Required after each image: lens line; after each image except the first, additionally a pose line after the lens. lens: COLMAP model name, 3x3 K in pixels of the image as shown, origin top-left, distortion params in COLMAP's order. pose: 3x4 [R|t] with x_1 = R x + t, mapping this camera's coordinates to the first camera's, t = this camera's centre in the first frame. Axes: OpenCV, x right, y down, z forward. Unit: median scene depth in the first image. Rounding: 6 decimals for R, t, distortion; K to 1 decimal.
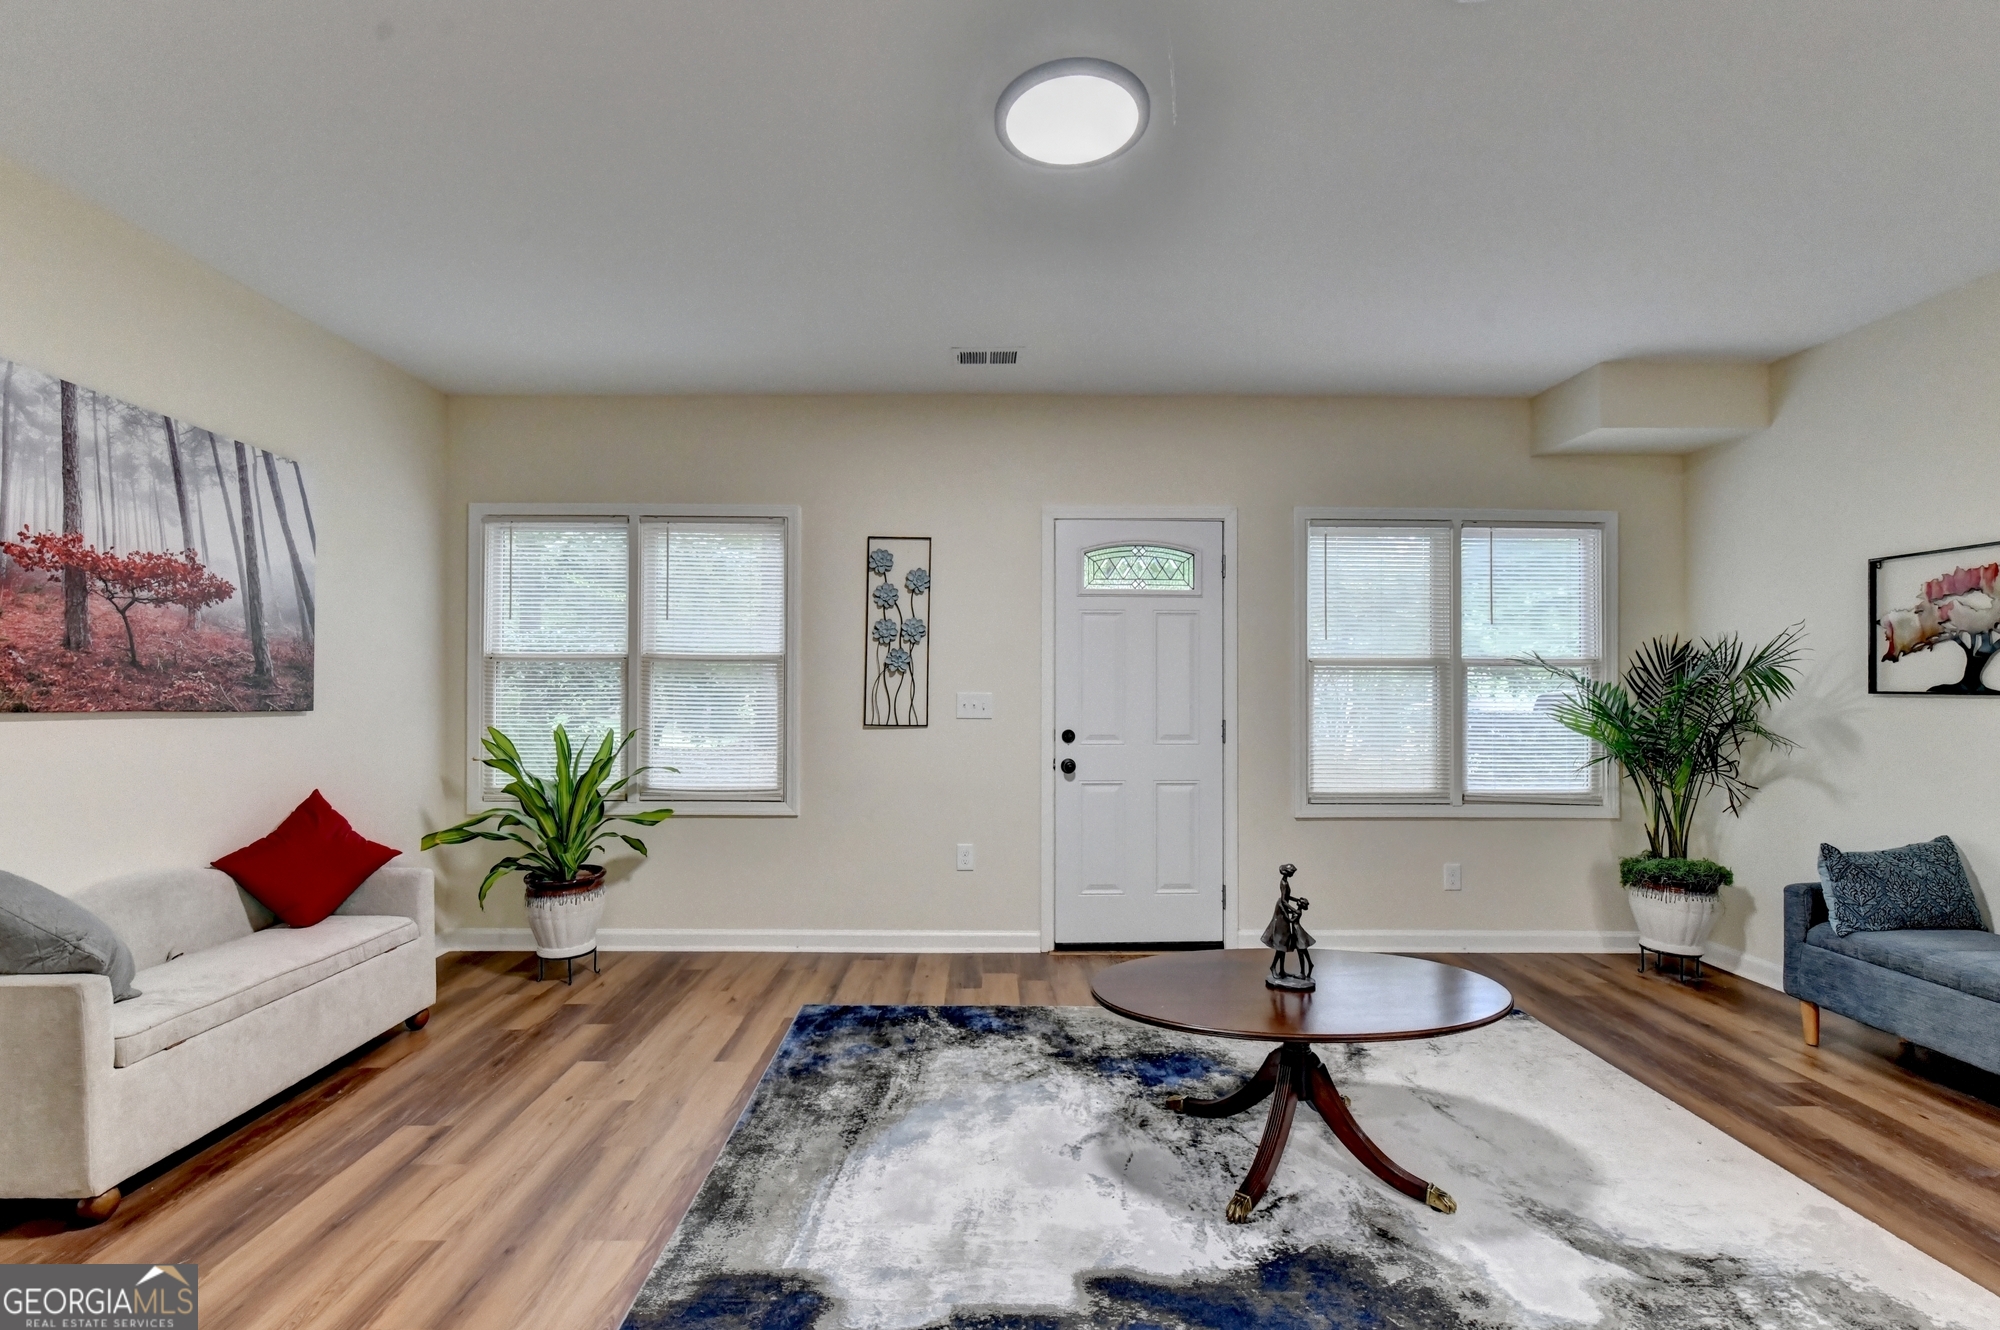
lens RADIAL K [[828.8, 0, 992.5], [0, 828.8, 680.5], [0, 0, 1]] dist [-0.005321, -0.000186]
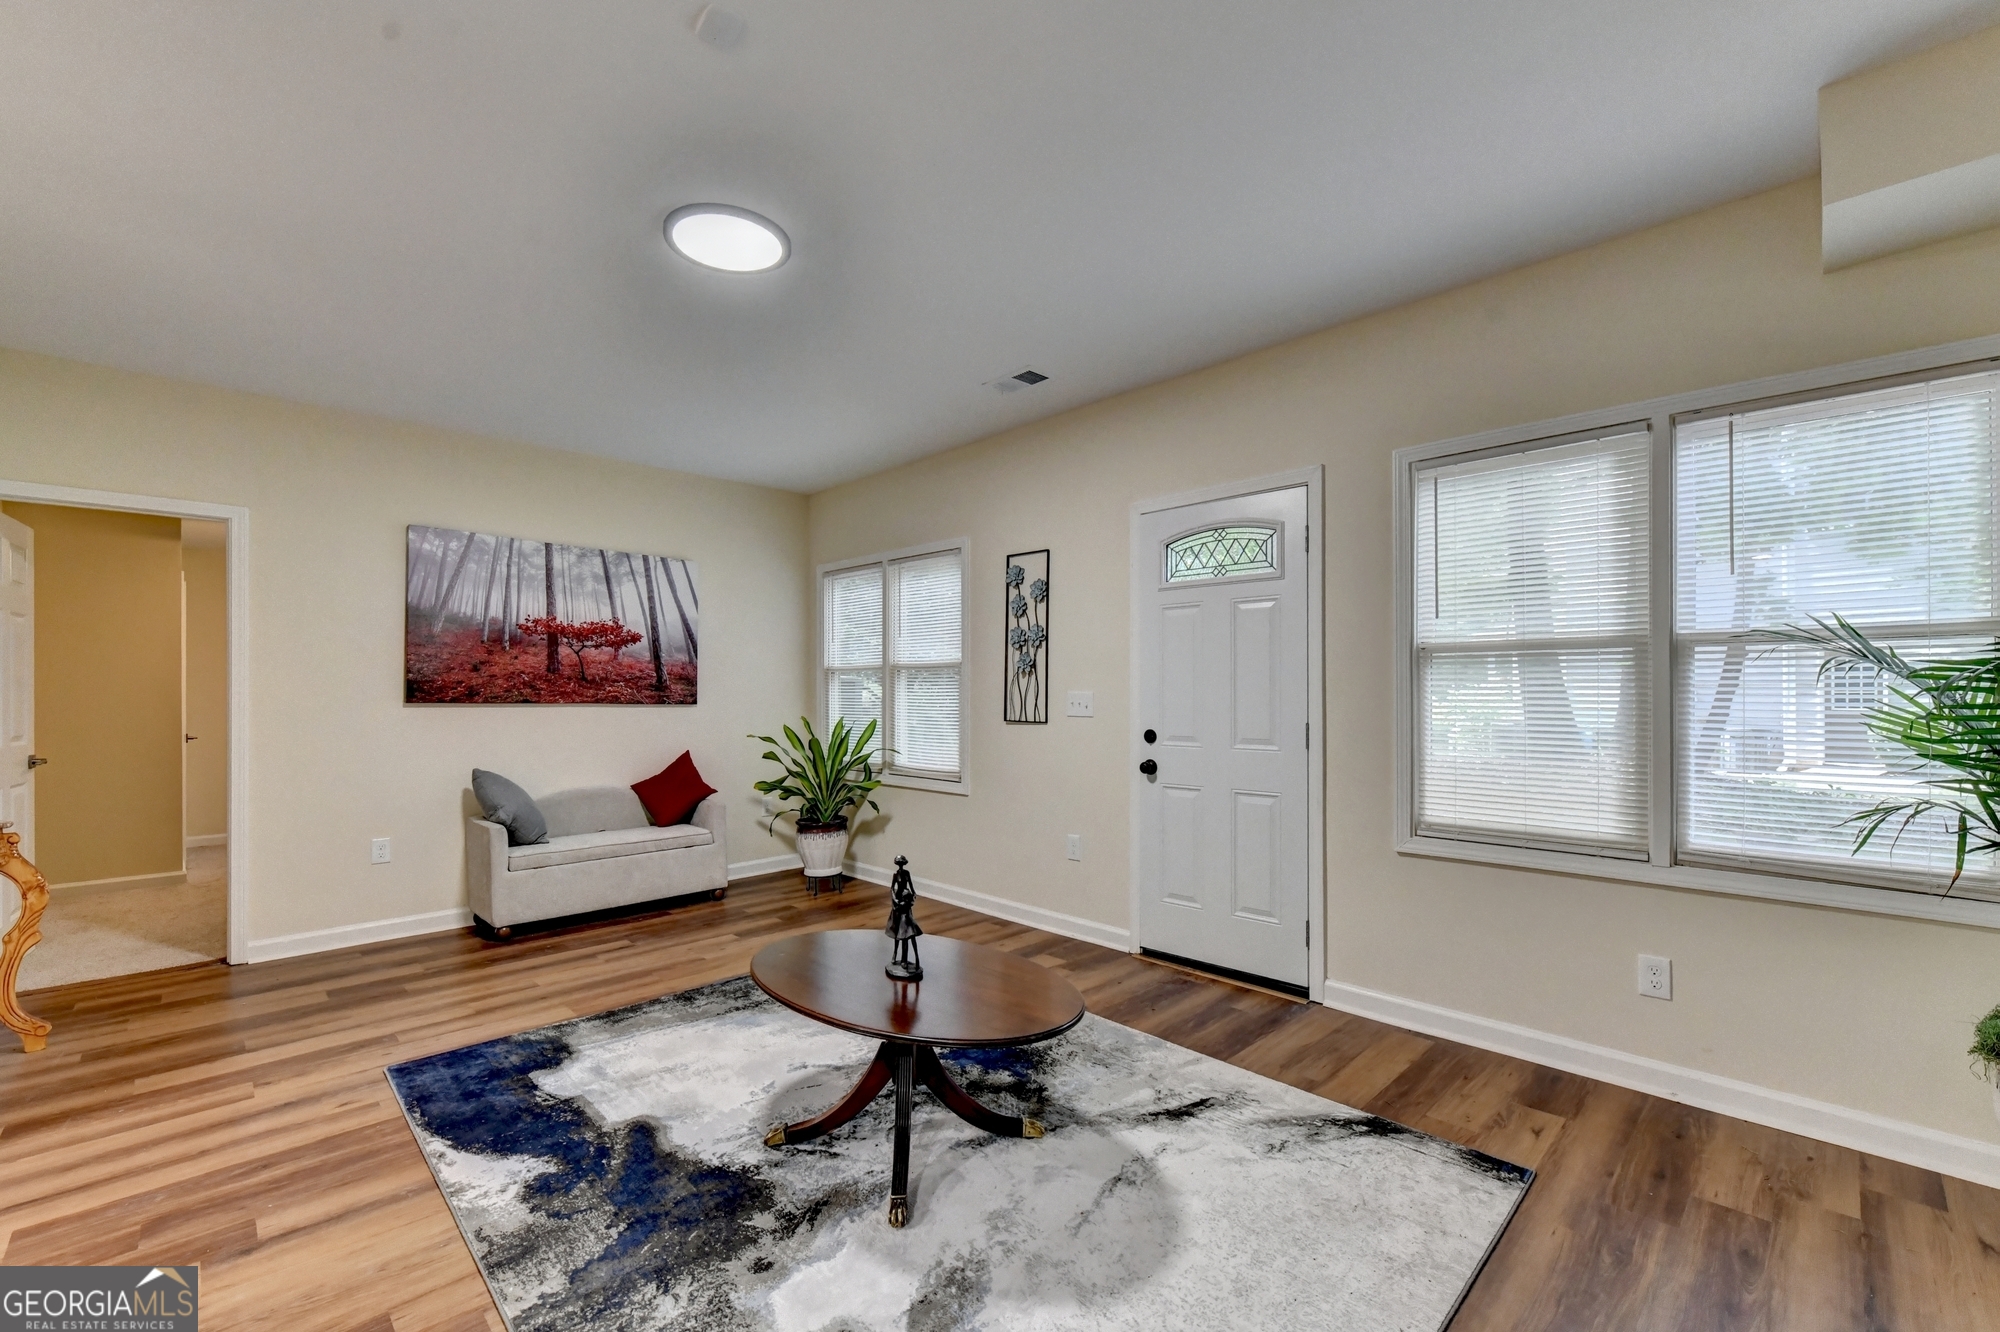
lens RADIAL K [[818.2, 0, 1021.6], [0, 818.2, 688.8], [0, 0, 1]] dist [-0.008414, -0.000461]
pose [[0.711798, -0.007659, -0.702343, 0.884299], [0.012767, 0.999916, 0.002034, 0.010318], [0.702268, -0.010415, 0.711836, 0.286544]]
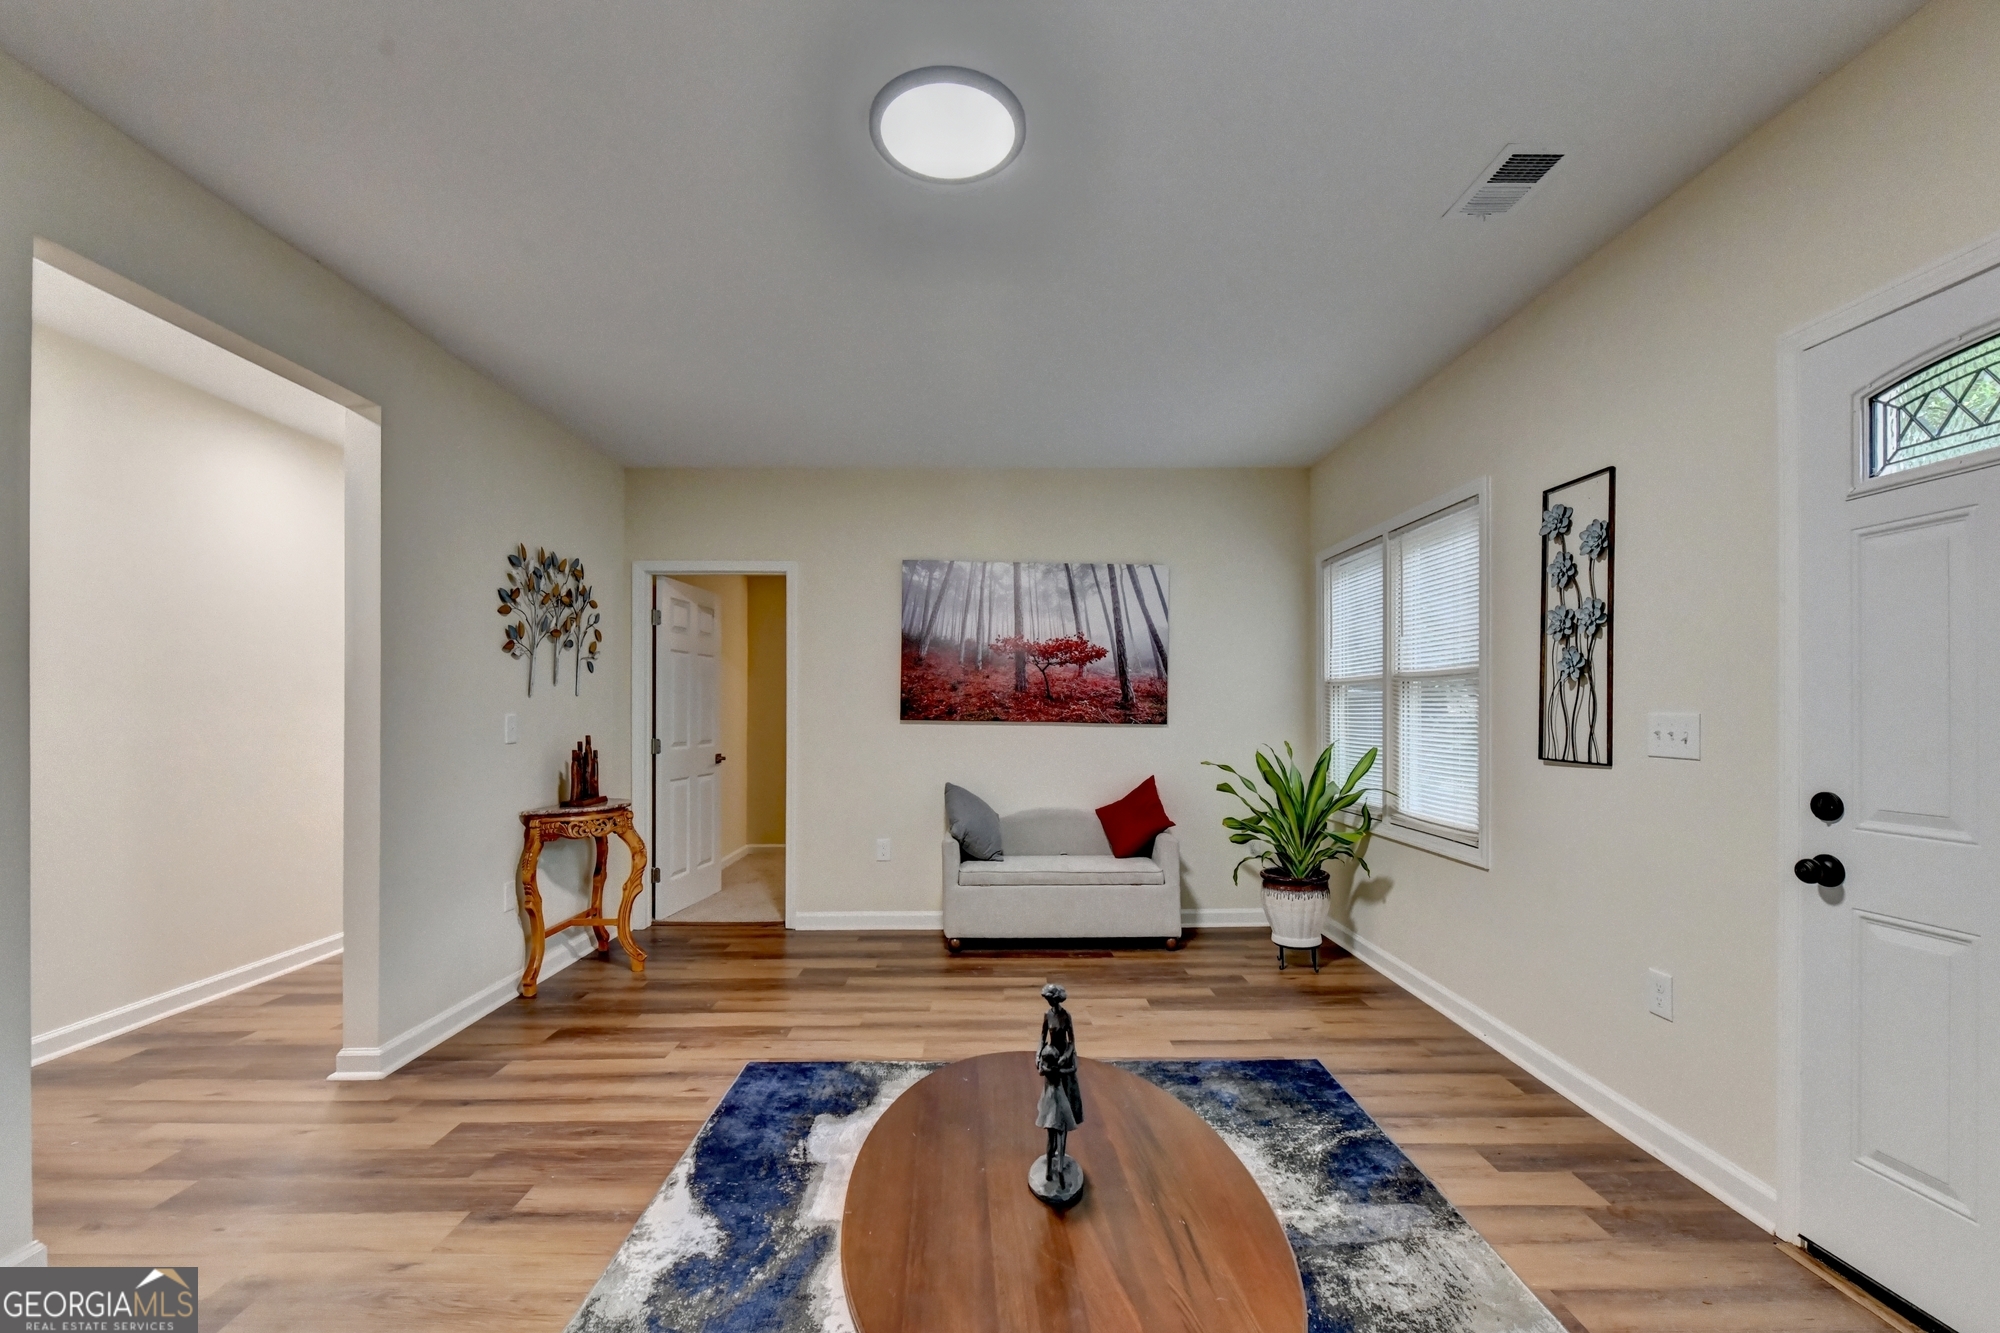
lens RADIAL K [[823.2, 0, 1004.8], [0, 823.2, 705.0], [0, 0, 1]] dist [-0.007737, -0.000152]
pose [[0.015000, -0.009816, -0.999839, 0.730159], [0.011308, 0.999890, -0.009647, 0.012724], [0.999824, -0.011161, 0.015110, 0.716805]]
